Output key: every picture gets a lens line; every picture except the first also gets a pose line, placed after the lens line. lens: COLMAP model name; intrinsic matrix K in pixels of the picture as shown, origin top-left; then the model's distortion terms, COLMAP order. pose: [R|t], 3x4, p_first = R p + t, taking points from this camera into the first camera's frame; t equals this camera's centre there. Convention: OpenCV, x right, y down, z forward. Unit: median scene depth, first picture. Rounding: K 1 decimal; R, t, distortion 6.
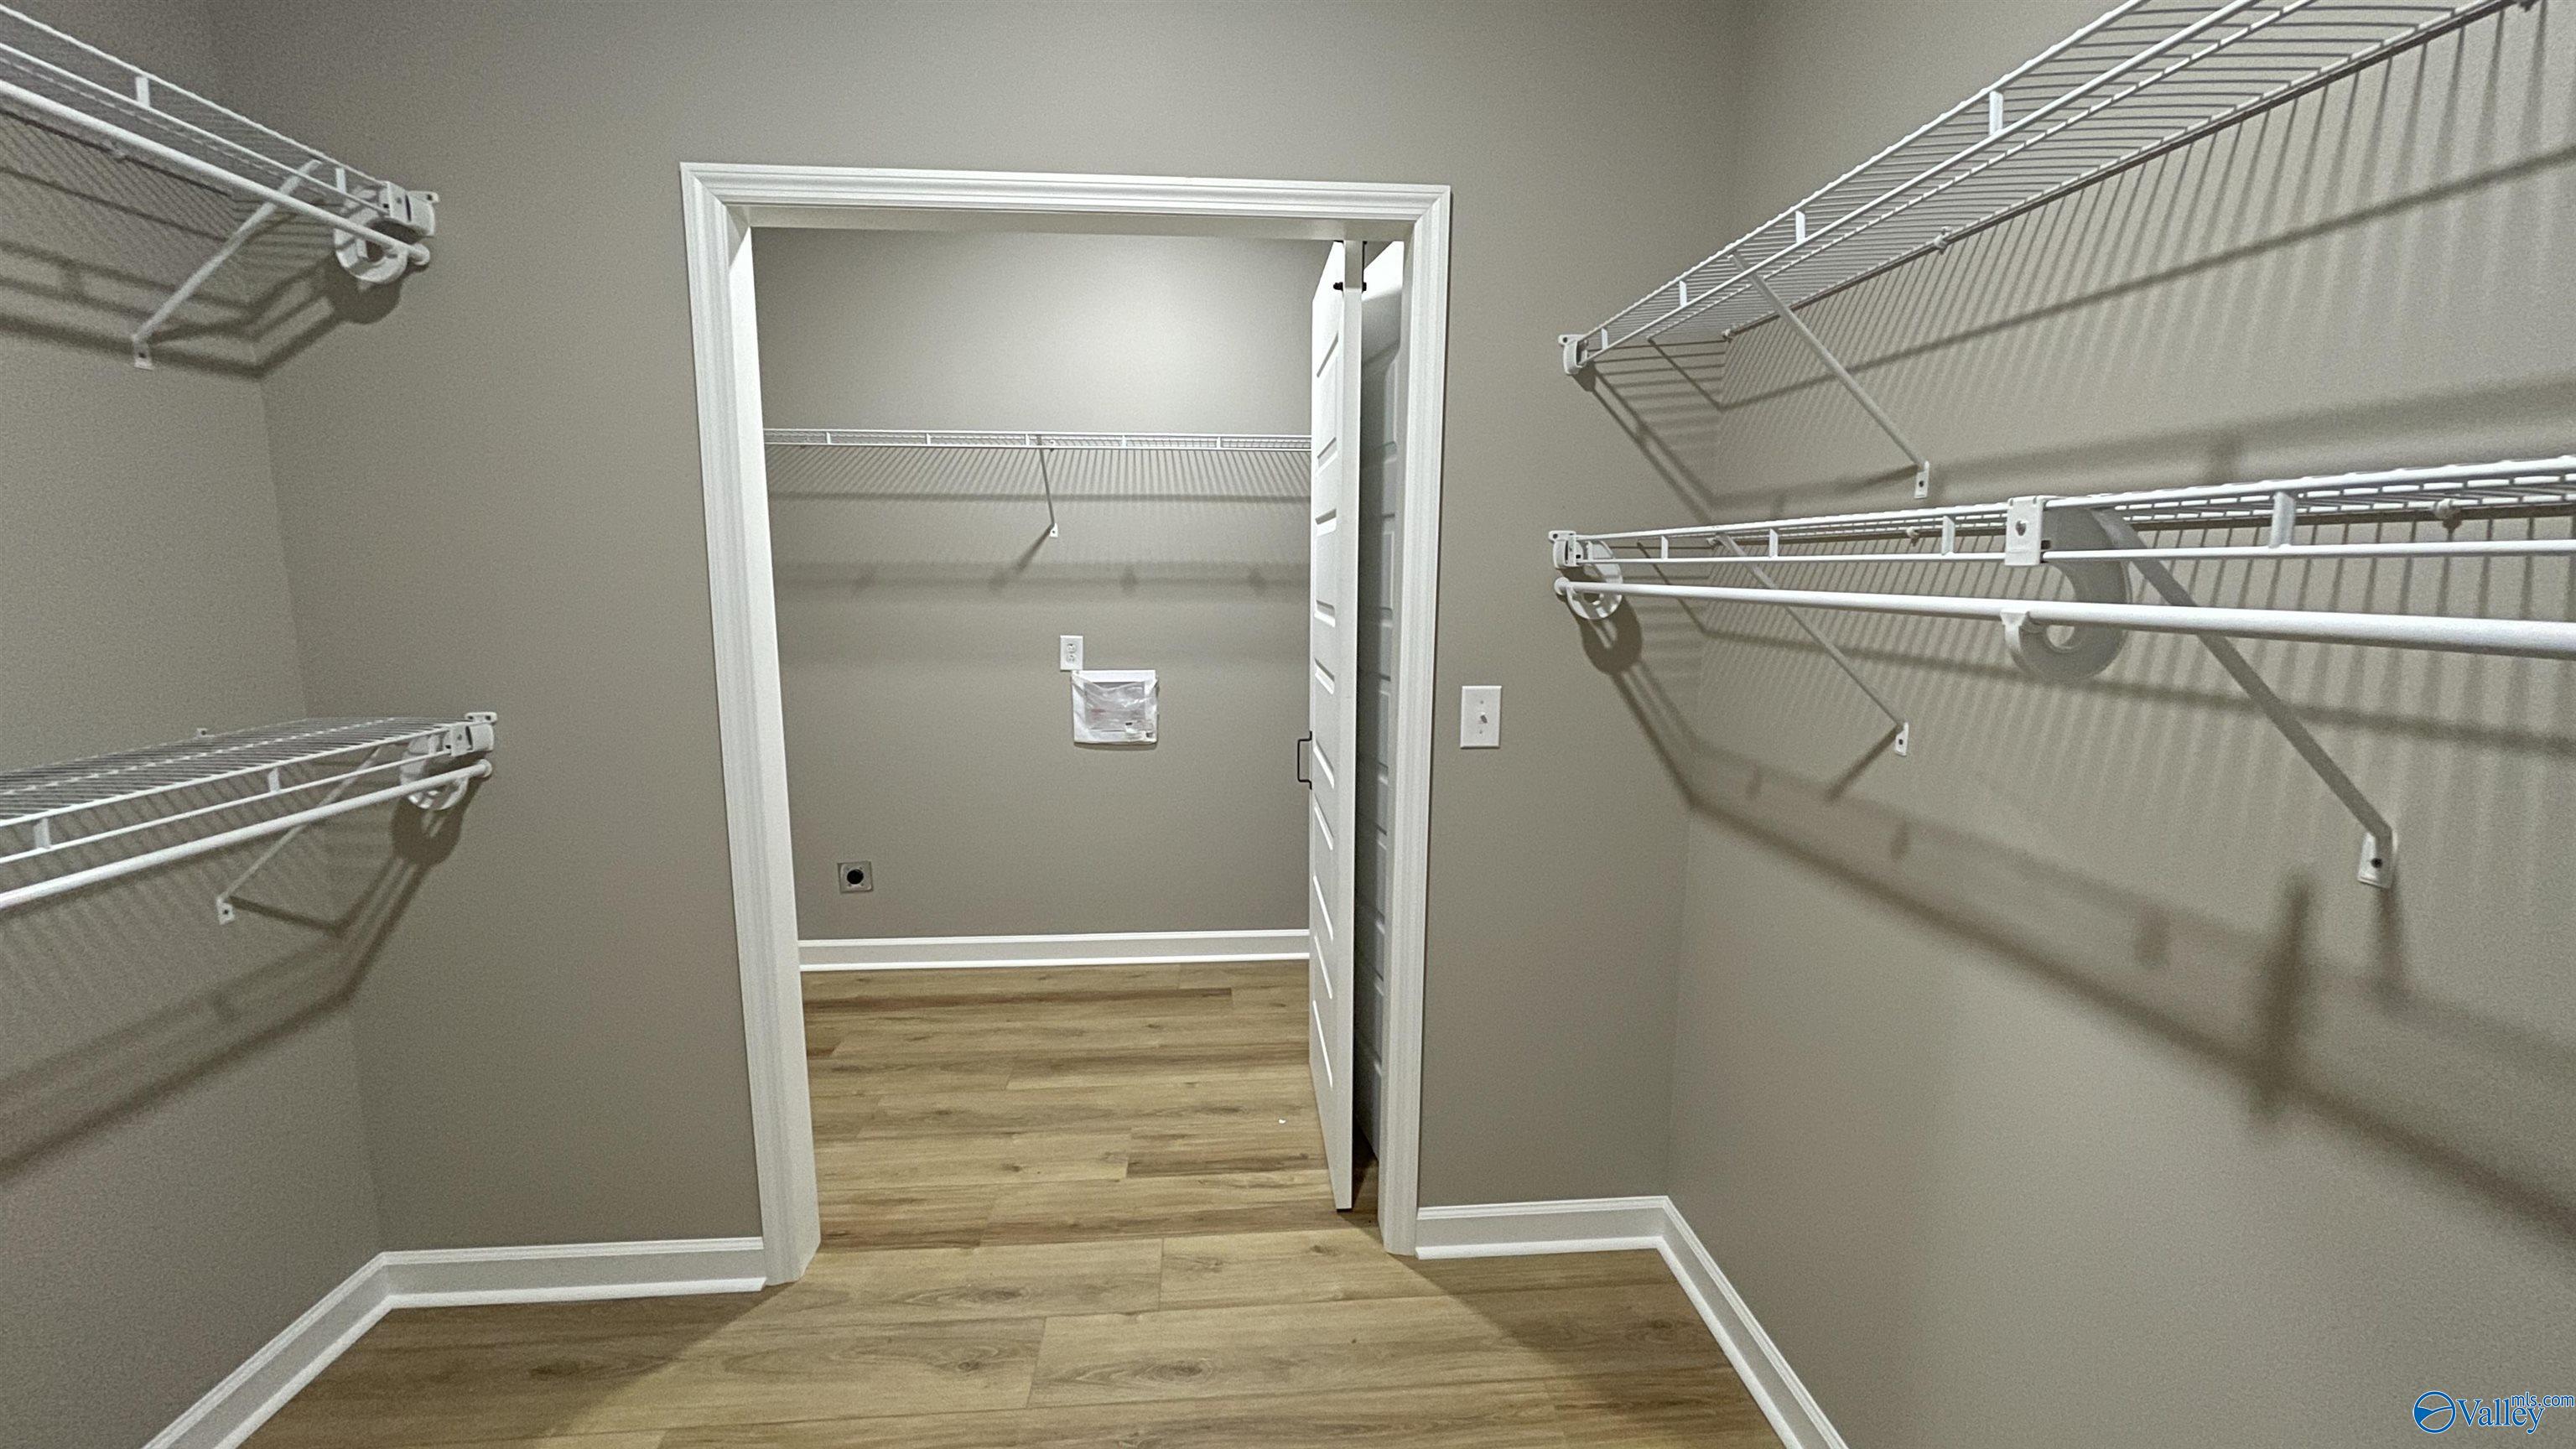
lens RADIAL K [[1036.9, 0, 1260.5], [0, 1036.9, 727.3], [0, 0, 1]] dist [0.000879, 0.000334]
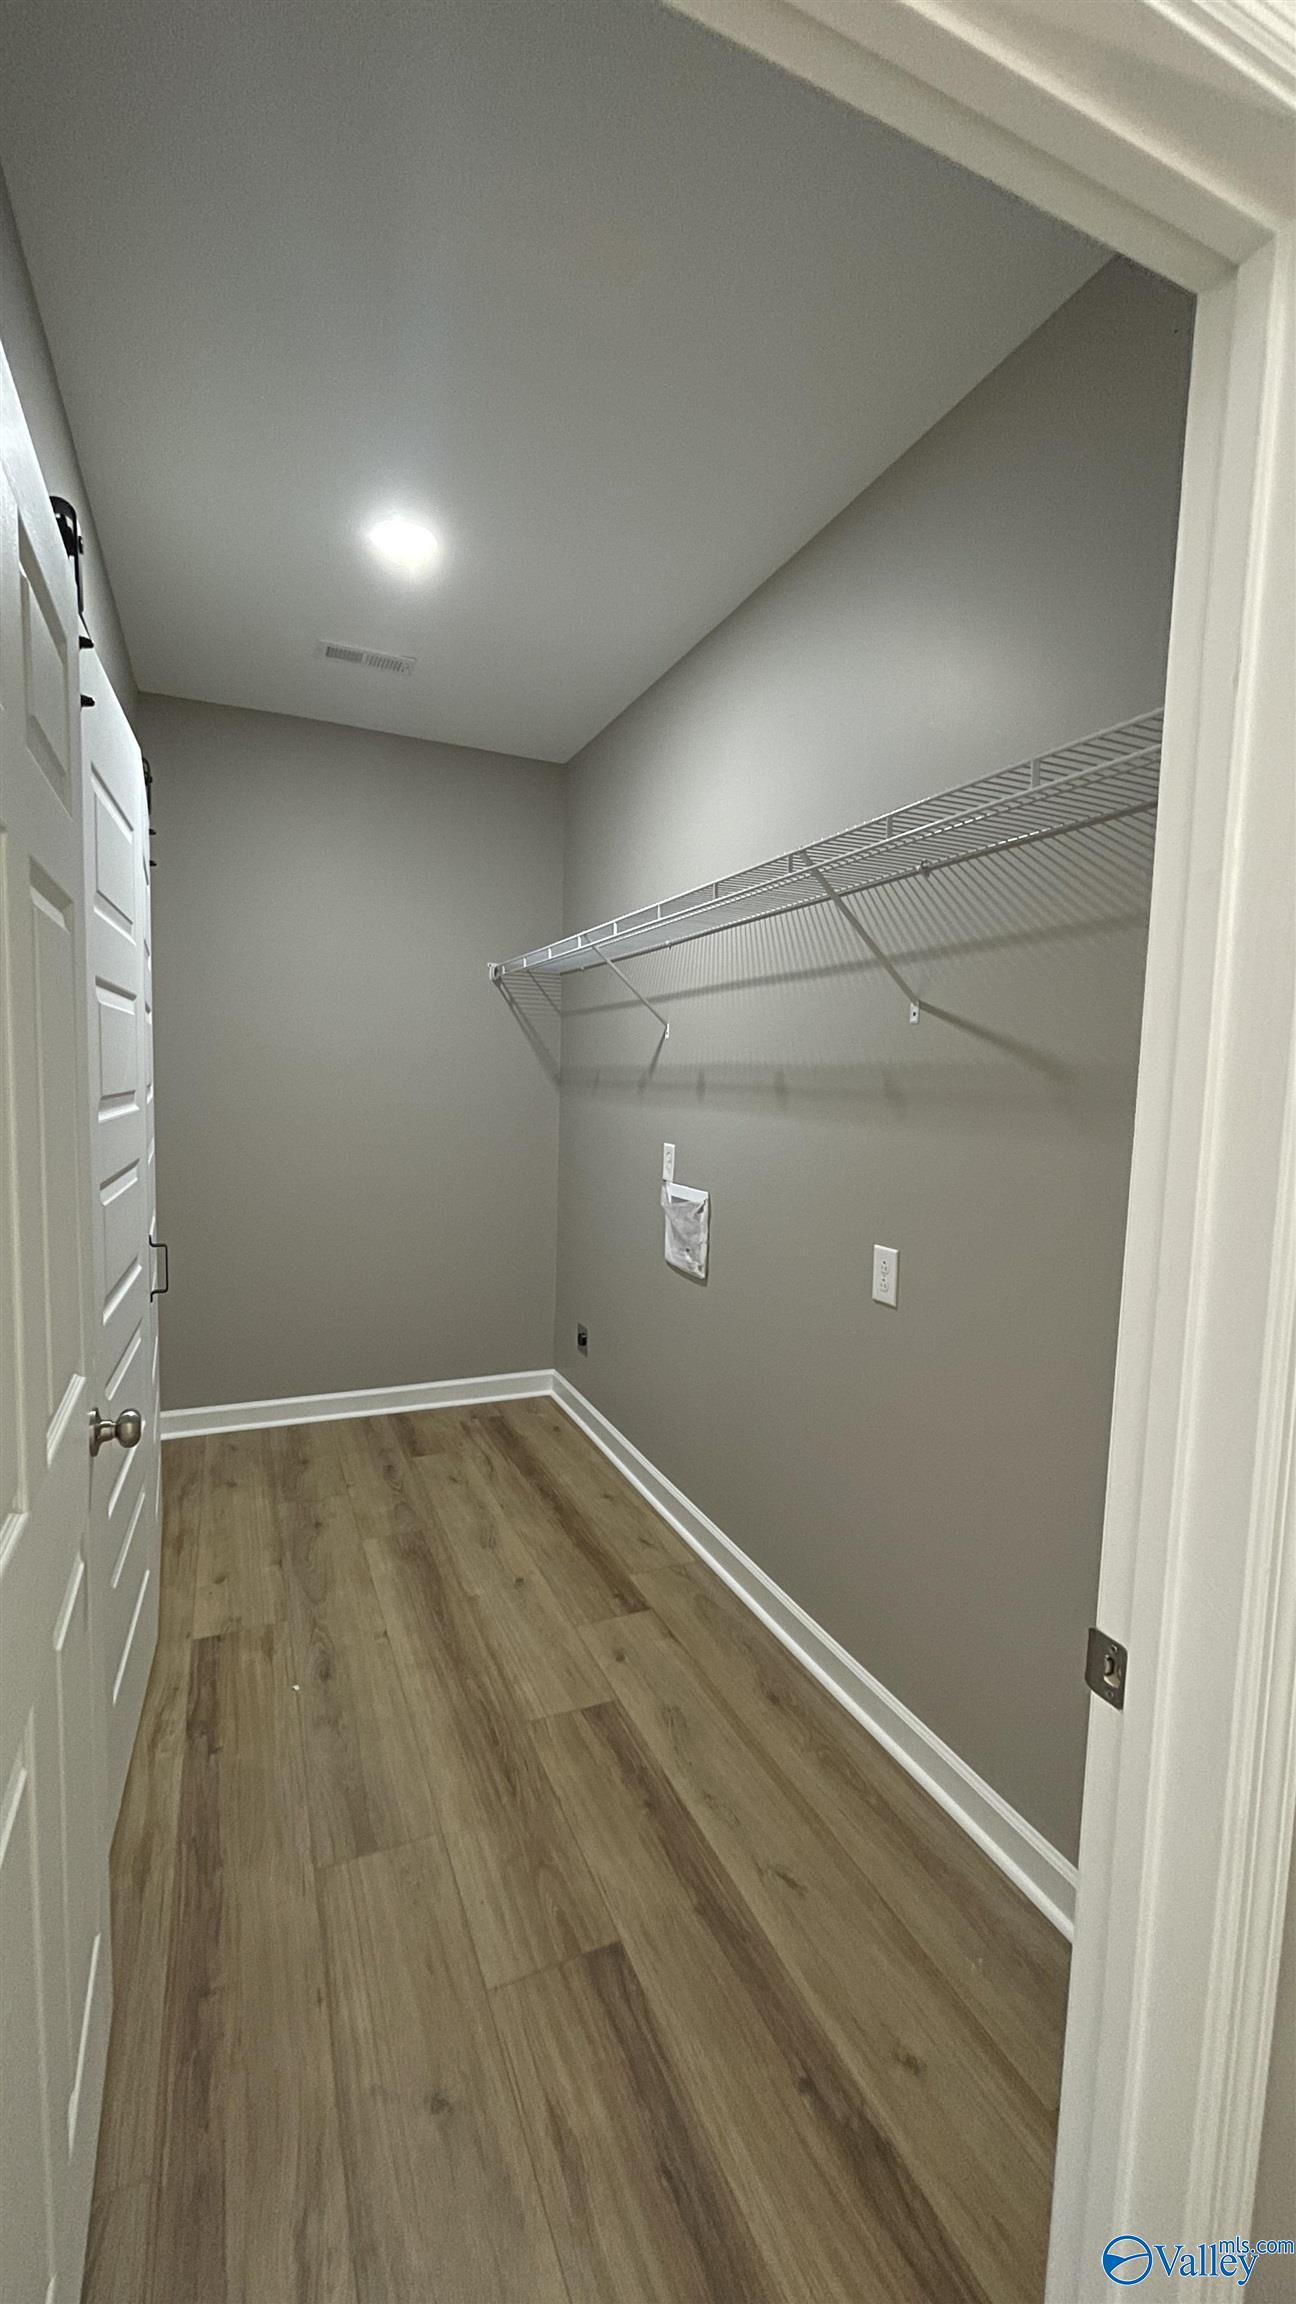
lens RADIAL K [[927.4, 0, 631.2], [0, 927.4, 1139.4], [0, 0, 1]] dist [0.000879, 0.000334]
pose [[0.321654, 0.068473, -0.944378, 0.655329], [-0.154299, 0.987840, 0.019071, -0.115374], [0.934200, 0.139582, 0.328308, 0.783634]]
